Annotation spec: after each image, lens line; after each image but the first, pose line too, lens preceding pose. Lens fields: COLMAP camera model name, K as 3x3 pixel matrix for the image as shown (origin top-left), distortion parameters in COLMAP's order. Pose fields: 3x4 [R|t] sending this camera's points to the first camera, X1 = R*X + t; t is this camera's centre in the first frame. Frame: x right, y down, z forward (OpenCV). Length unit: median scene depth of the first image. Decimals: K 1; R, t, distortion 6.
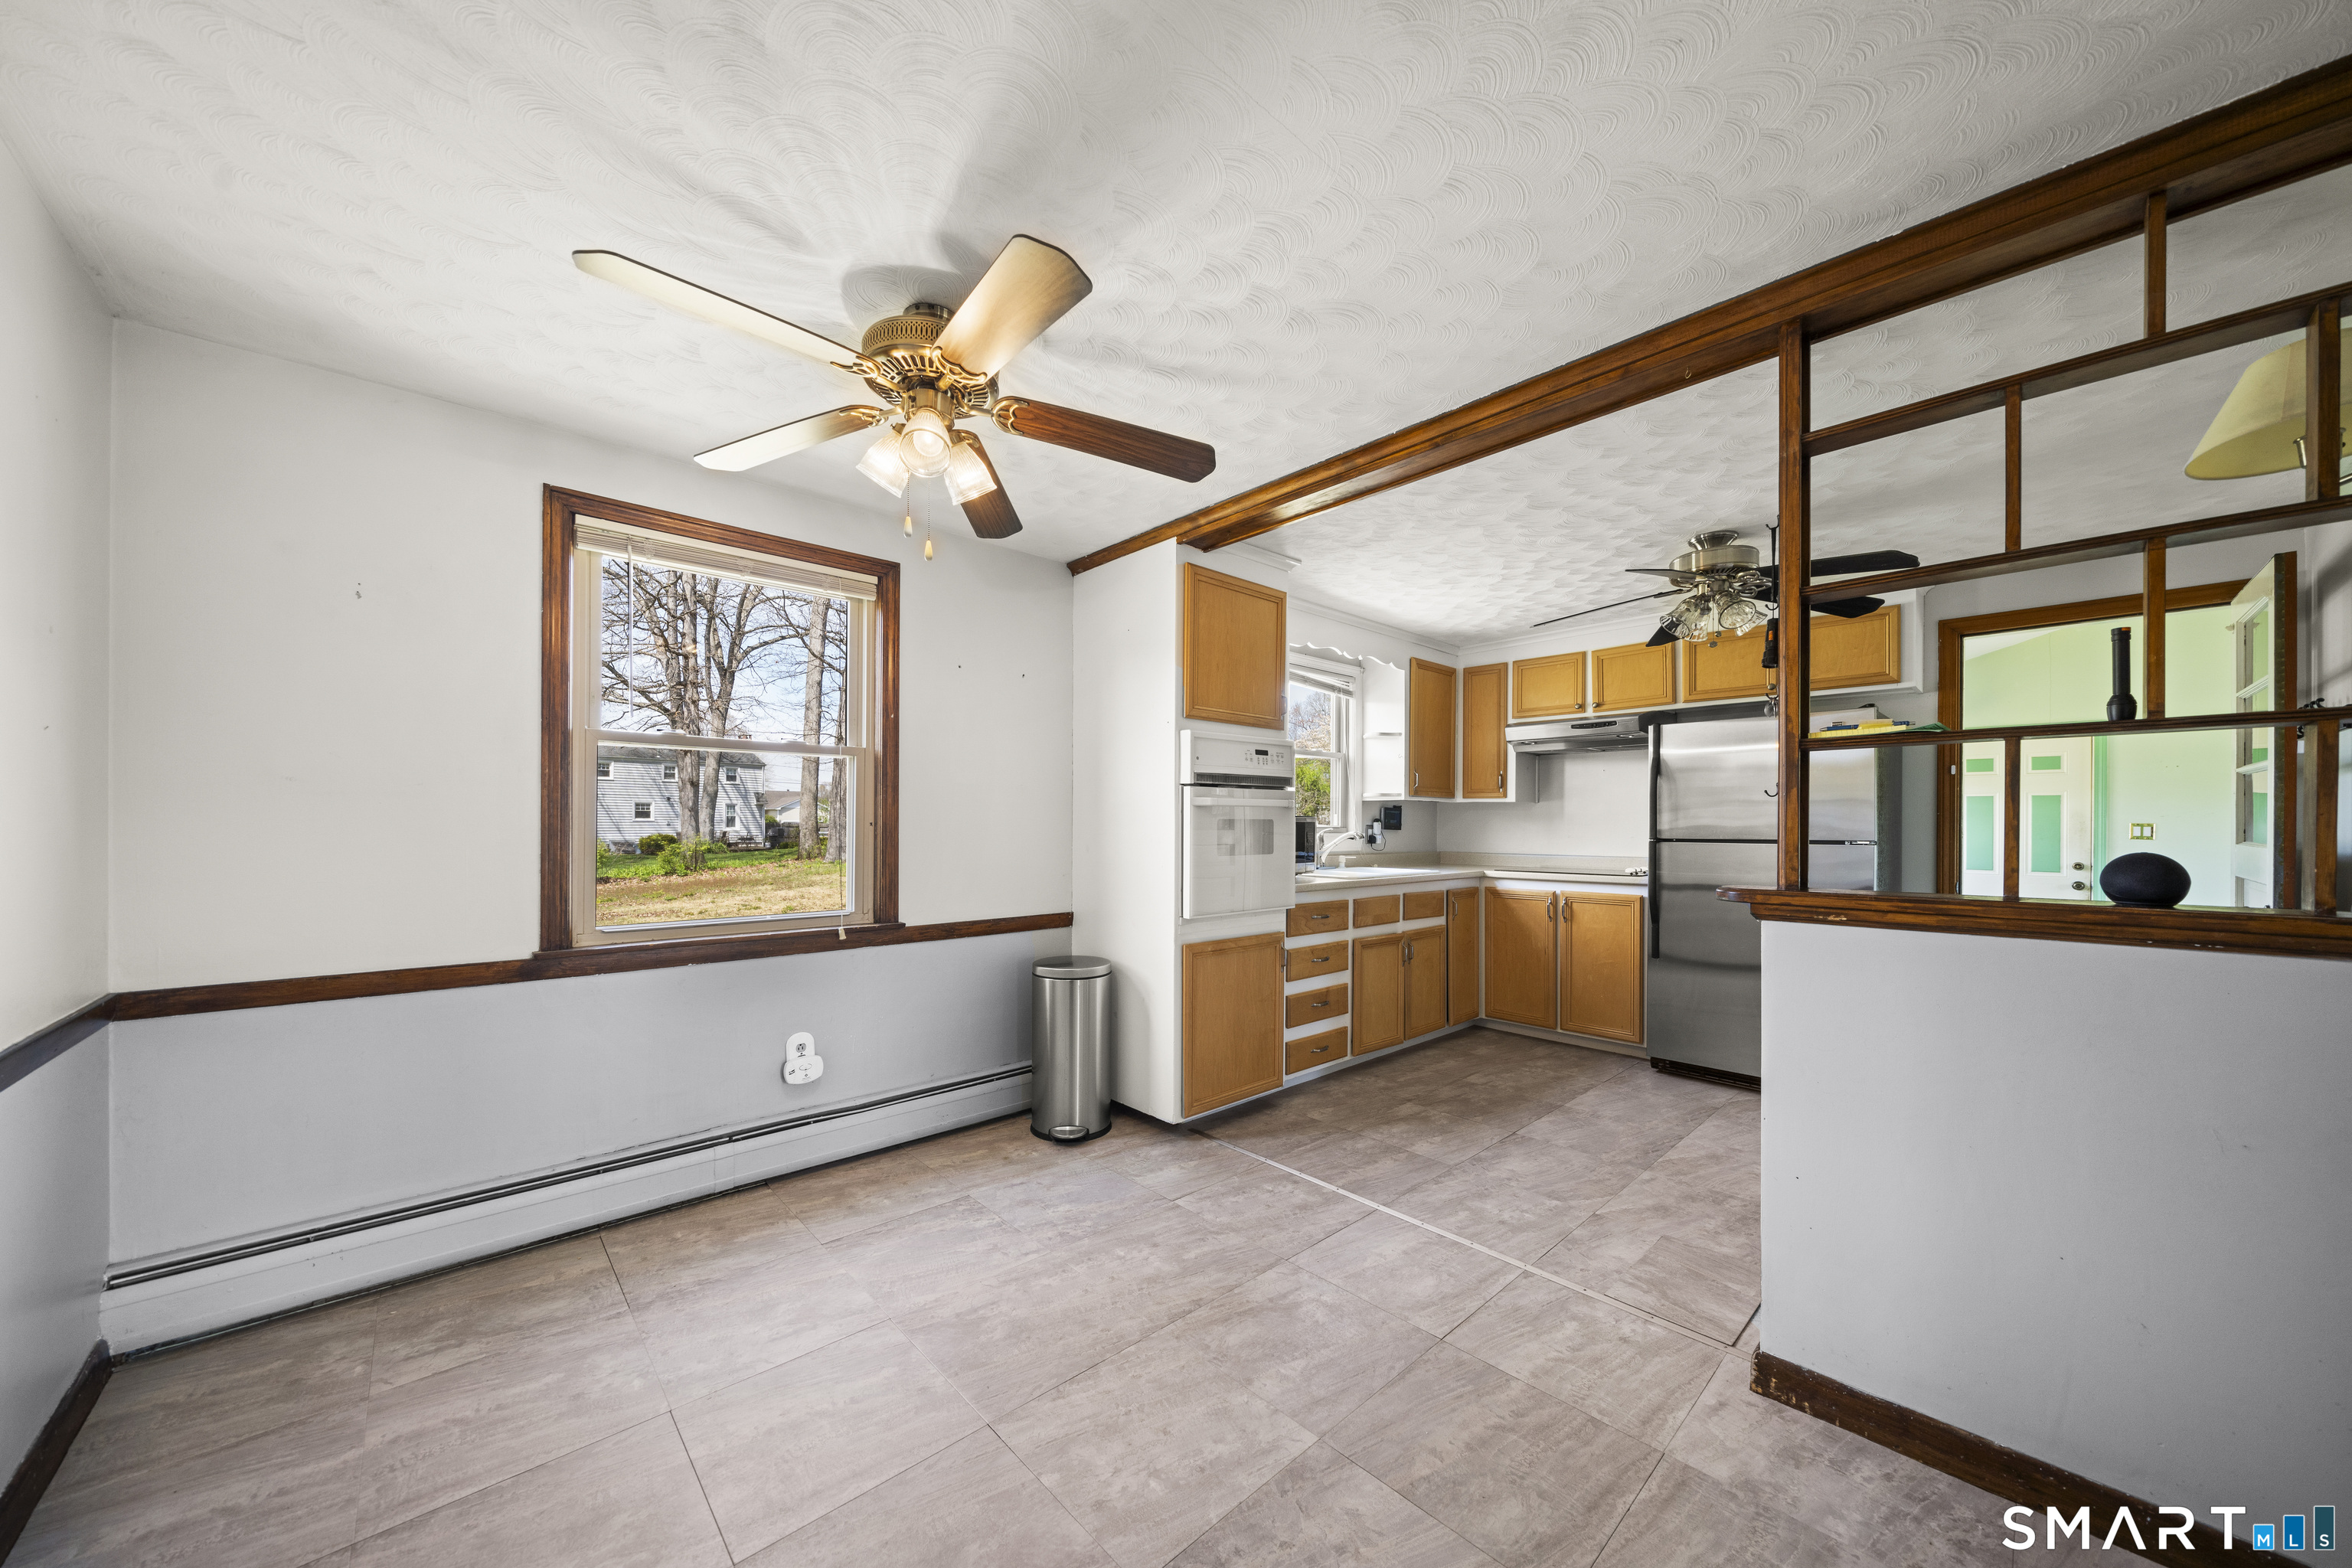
lens RADIAL K [[812.6, 0, 1165.0], [0, 812.6, 821.5], [0, 0, 1]] dist [-0.007118, 0.000260]
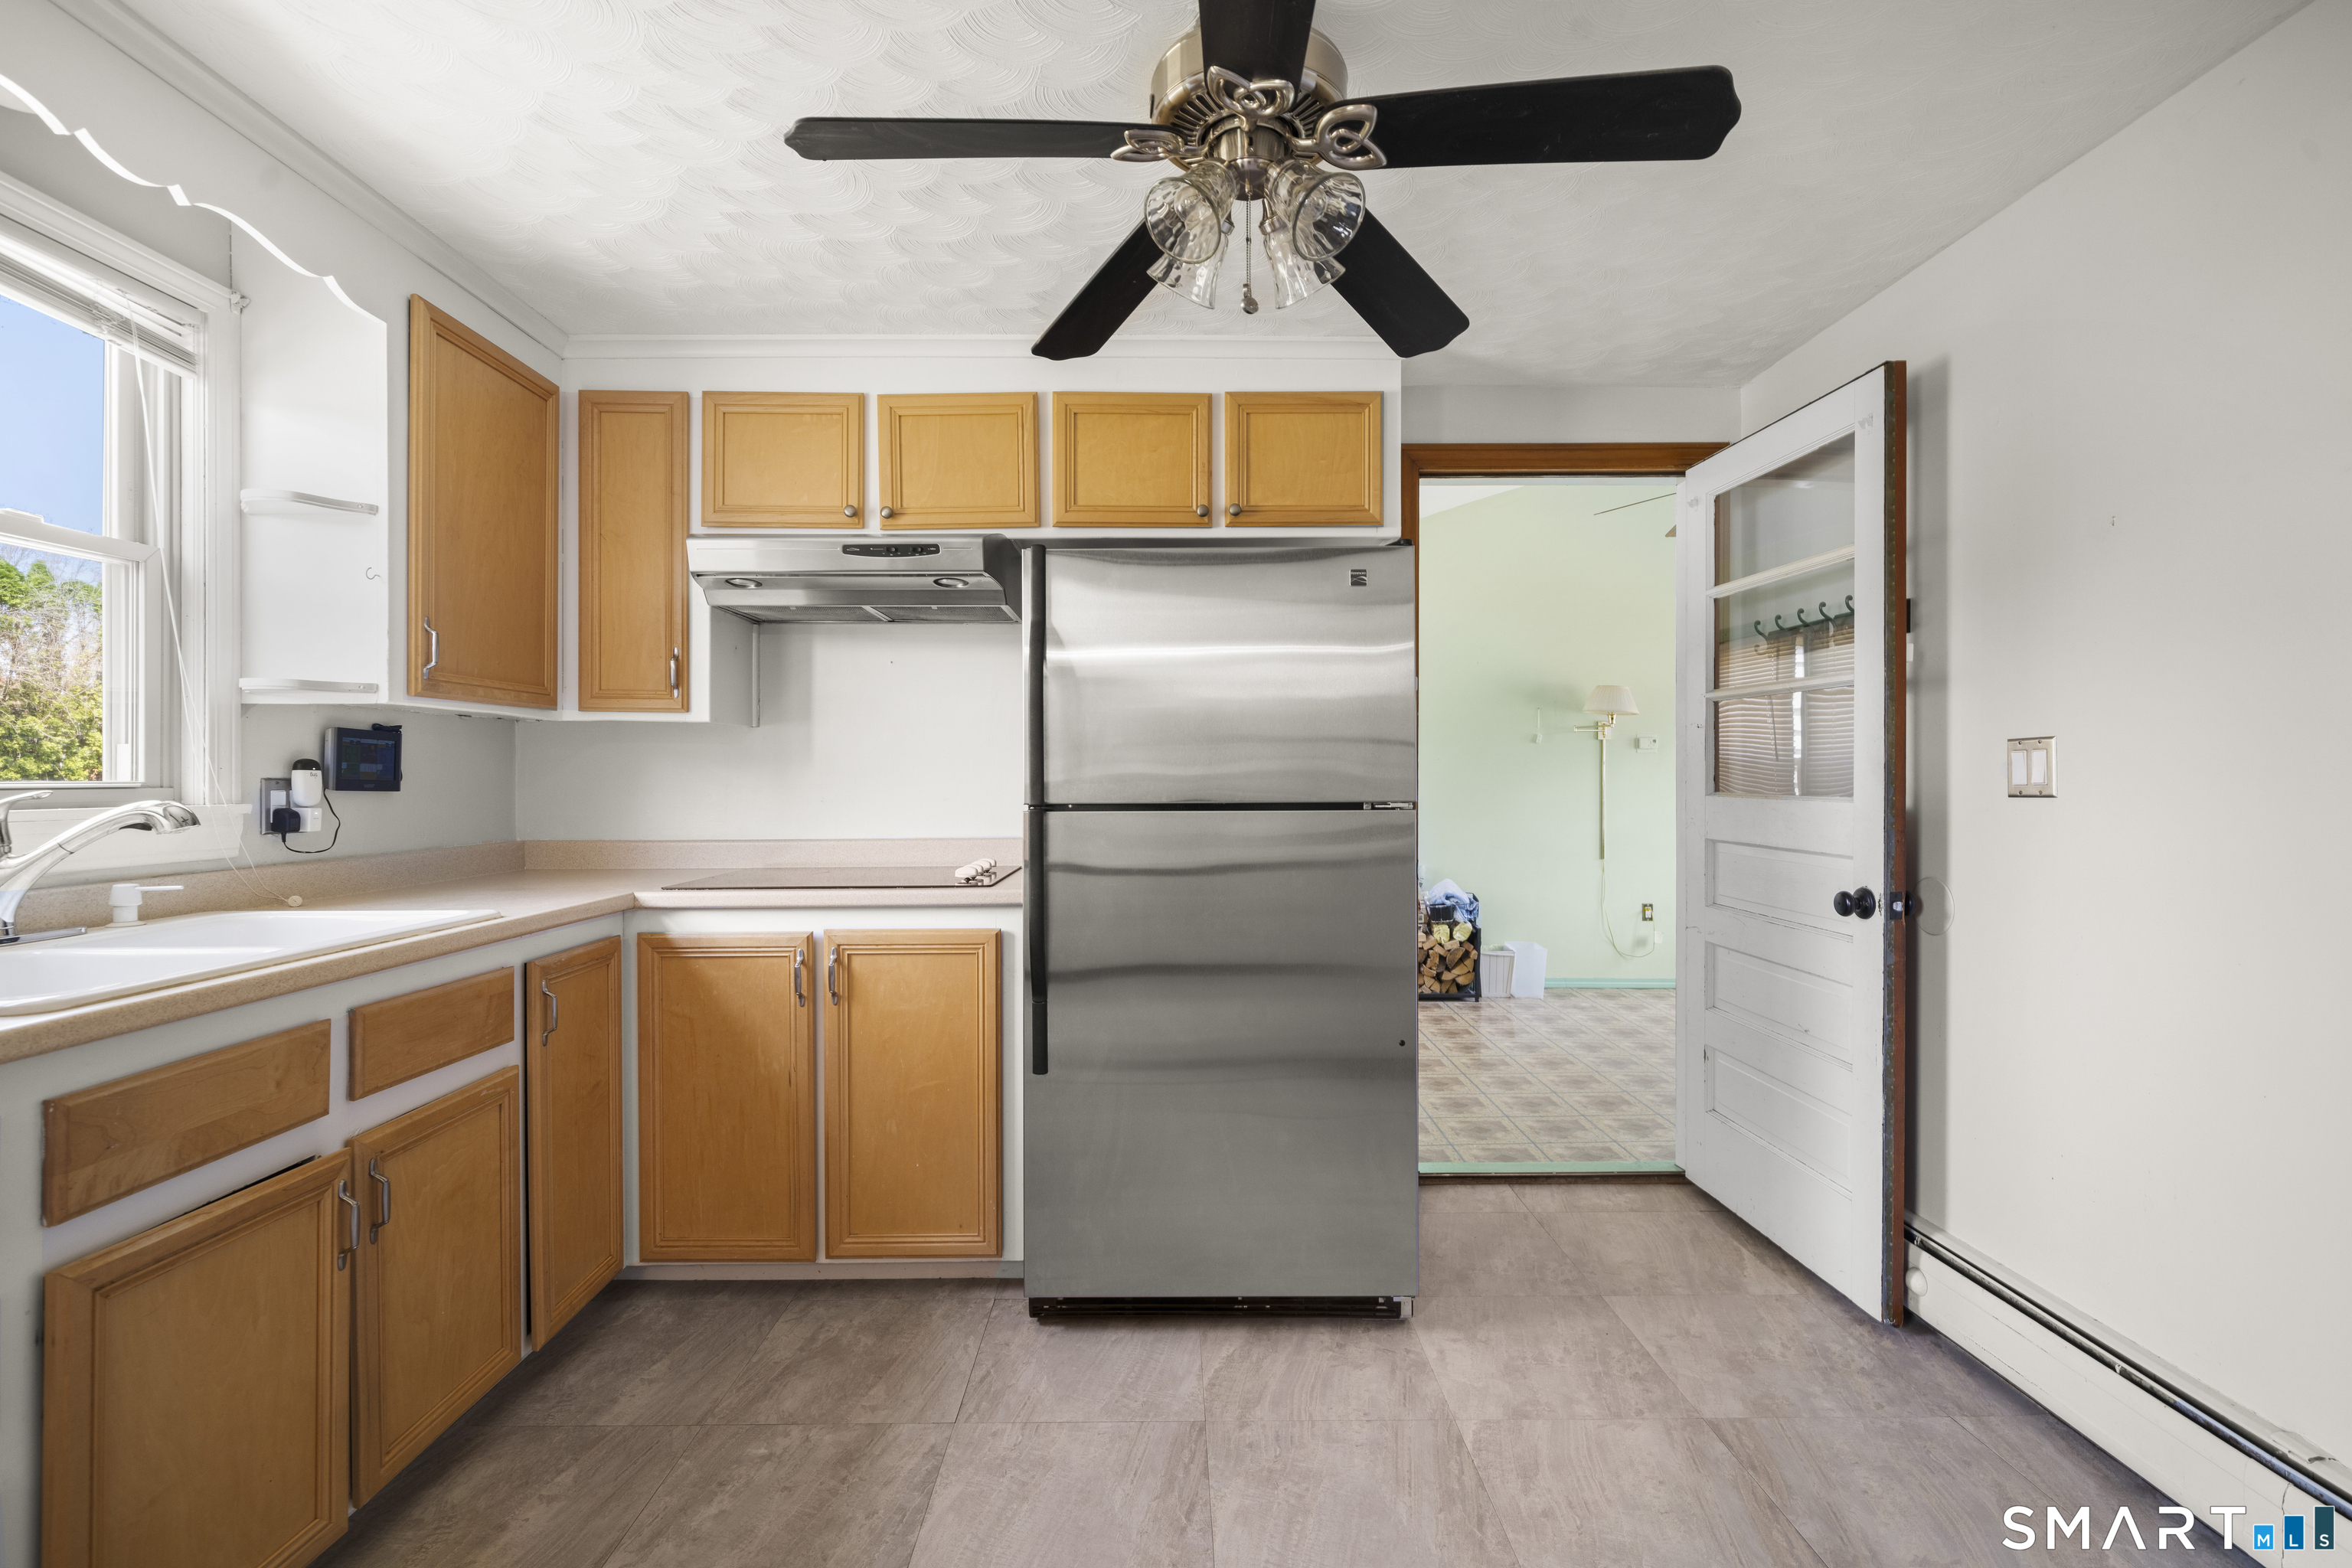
lens RADIAL K [[1063.9, 0, 1170.8], [0, 1063.9, 776.3], [0, 0, 1]] dist [0.003428, 0.000004]
pose [[0.666048, -0.005654, 0.745887, 0.253991], [0.002906, 0.999983, 0.004984, 0.003415], [-0.745903, -0.001152, 0.666054, 0.647139]]
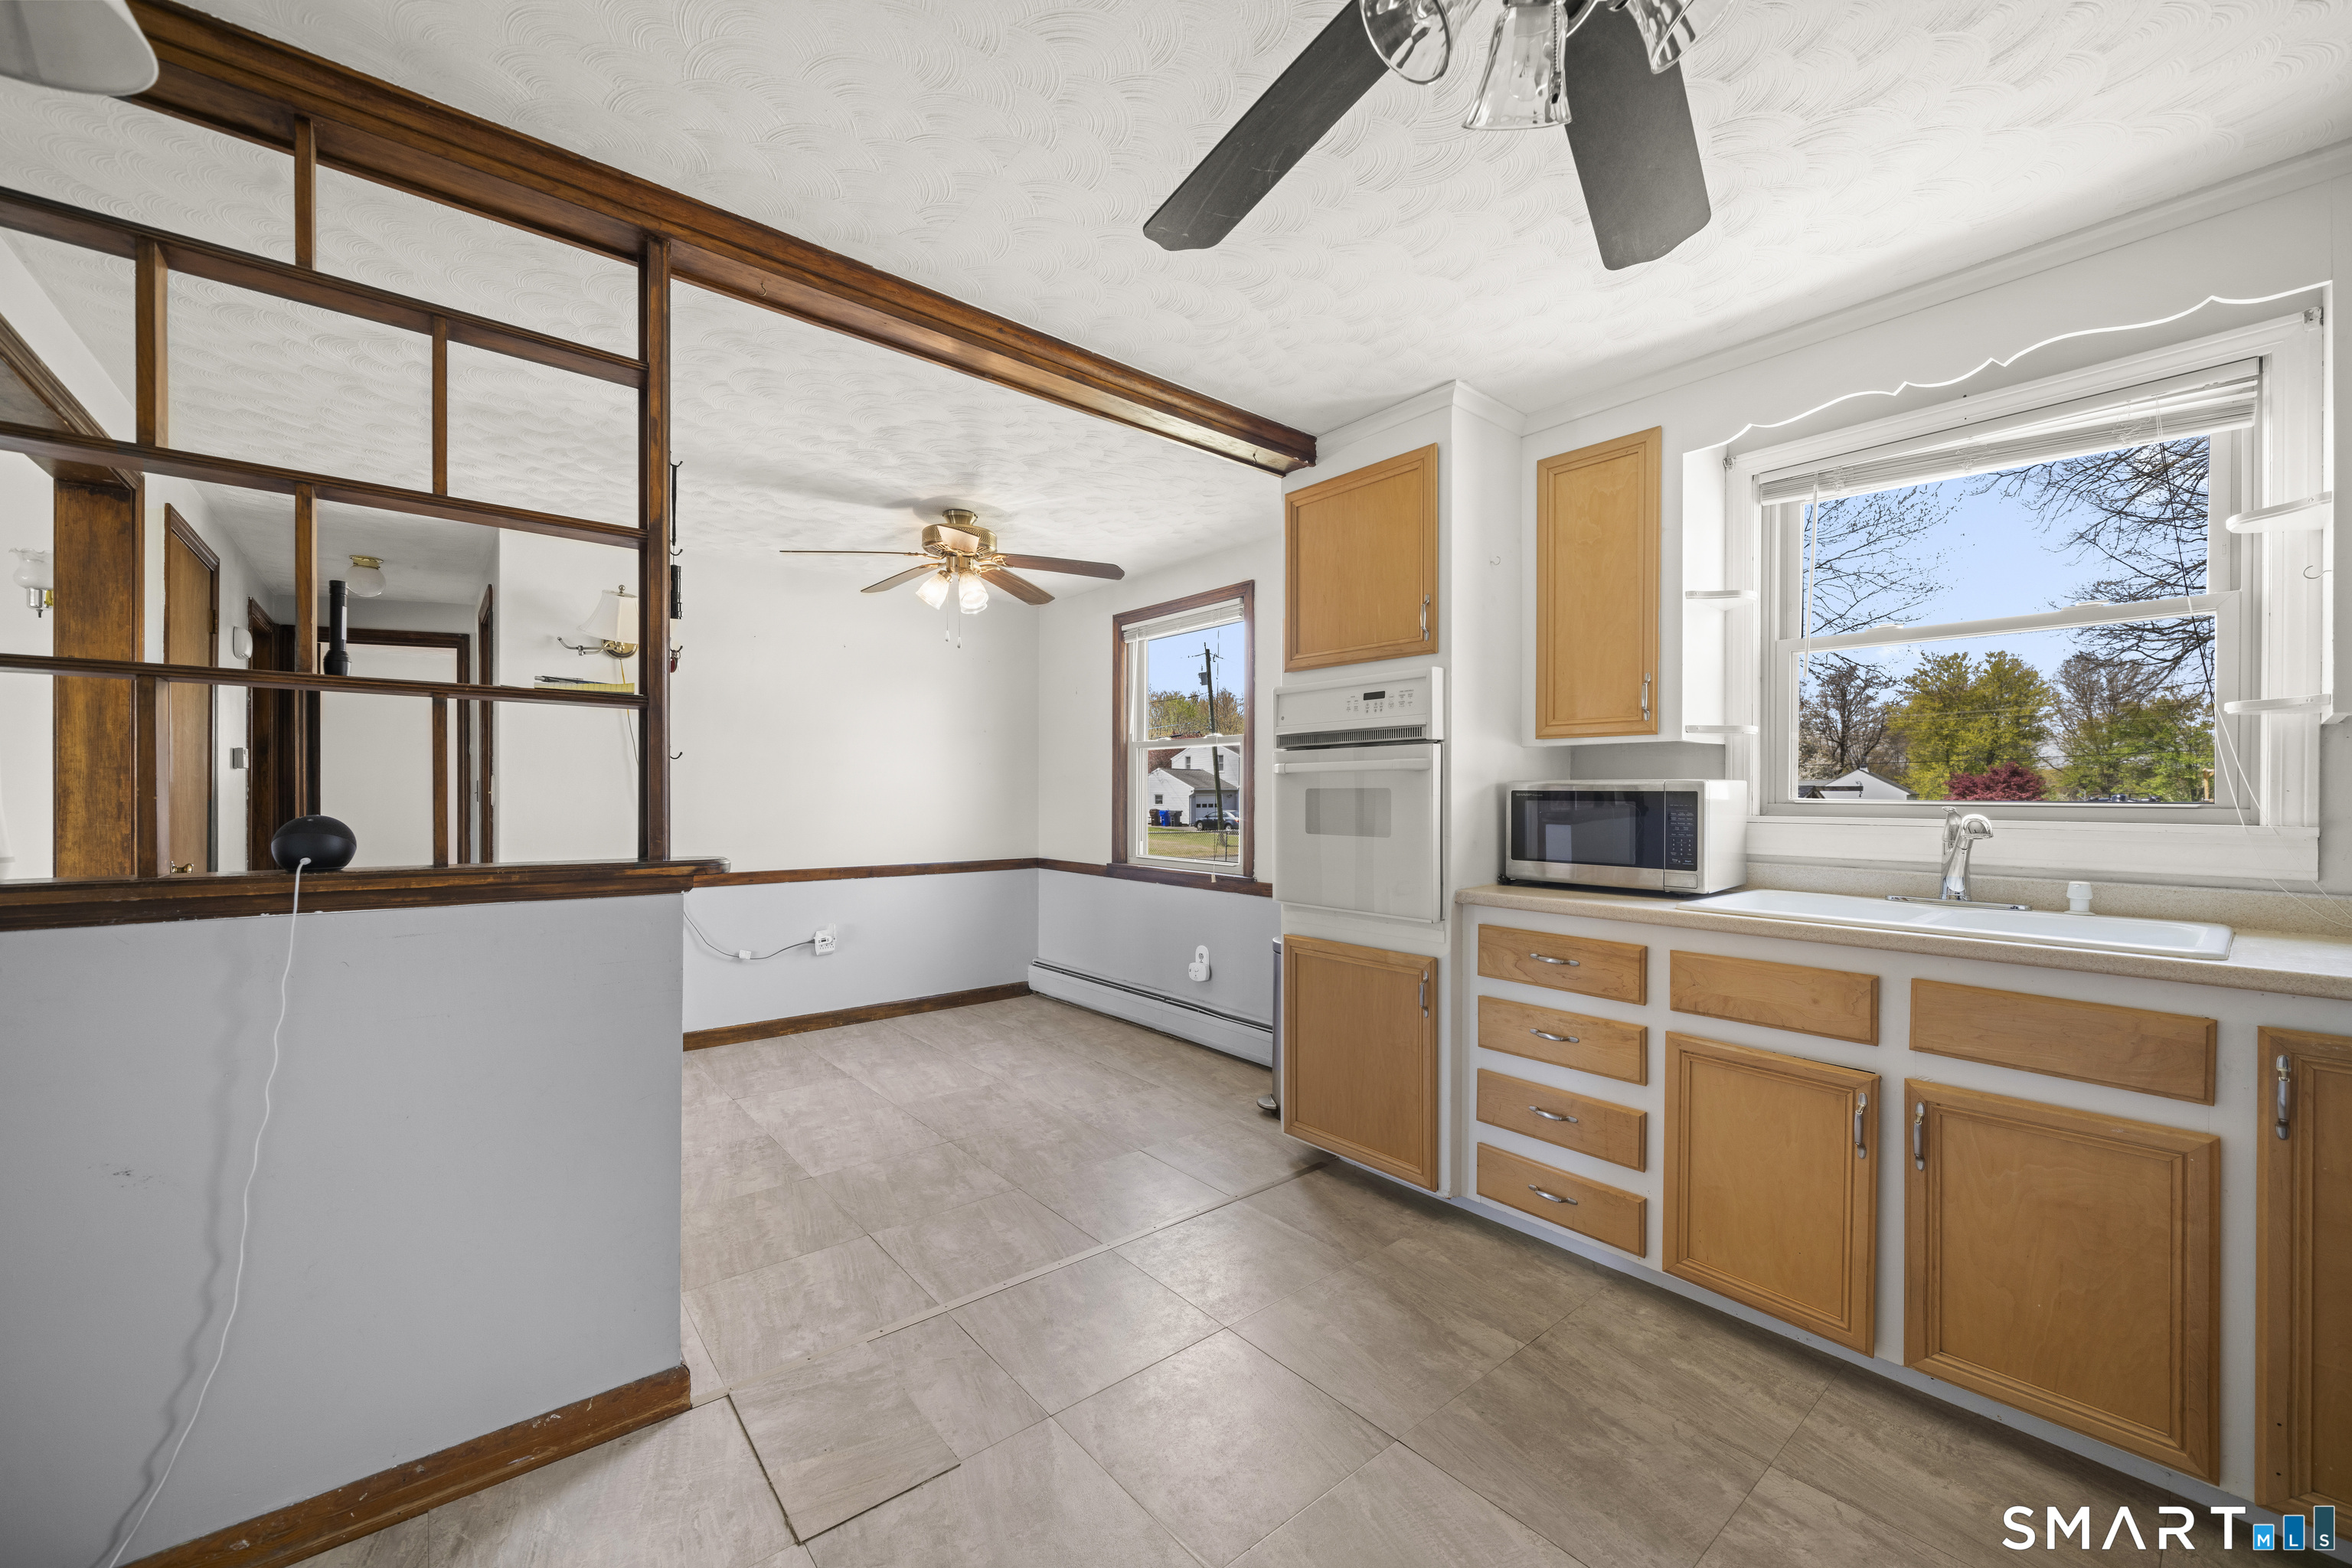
lens RADIAL K [[909.3, 0, 1177.3], [0, 909.3, 800.9], [0, 0, 1]] dist [-0.003898, 0.000276]
pose [[-0.042435, 0.003072, -0.999094, 0.910635], [-0.002973, 0.999990, 0.003201, 0.006208], [0.999095, 0.003106, -0.042426, 0.839464]]
